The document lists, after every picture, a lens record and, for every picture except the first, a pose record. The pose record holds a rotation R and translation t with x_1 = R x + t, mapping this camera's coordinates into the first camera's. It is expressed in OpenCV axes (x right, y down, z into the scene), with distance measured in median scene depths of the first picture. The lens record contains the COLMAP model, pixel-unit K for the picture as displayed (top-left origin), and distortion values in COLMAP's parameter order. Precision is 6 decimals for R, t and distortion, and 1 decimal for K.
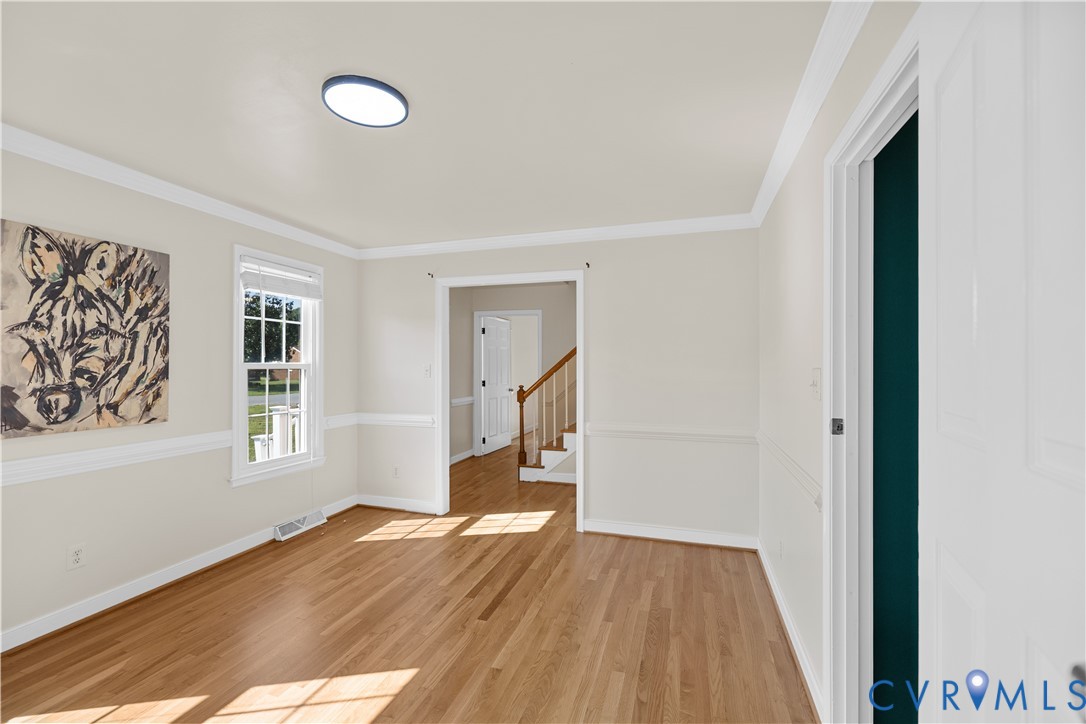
lens RADIAL K [[457.9, 0, 542.6], [0, 457.9, 362.5], [0, 0, 1]] dist [-0.000558, -0.000733]
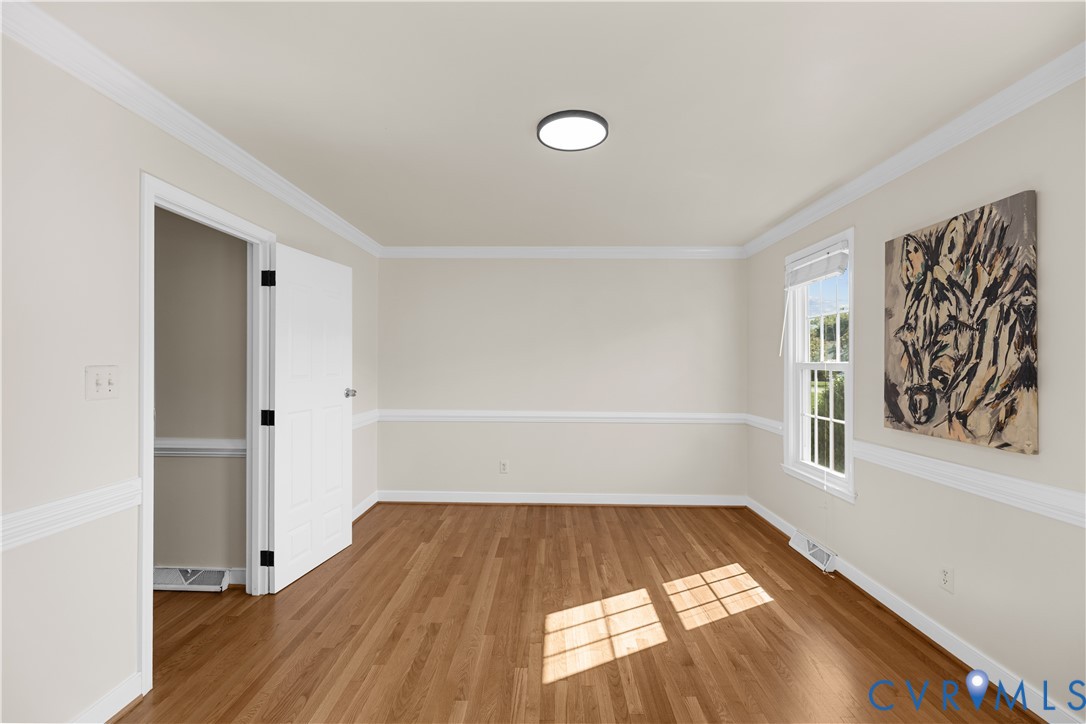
lens RADIAL K [[457.9, 0, 538.8], [0, 457.9, 364.3], [0, 0, 1]] dist [-0.000558, -0.000733]
pose [[-0.959525, -0.005211, -0.281577, 0.008628], [-0.004086, 0.999981, -0.004583, 0.010800], [0.281595, -0.003247, -0.959528, 1.529418]]
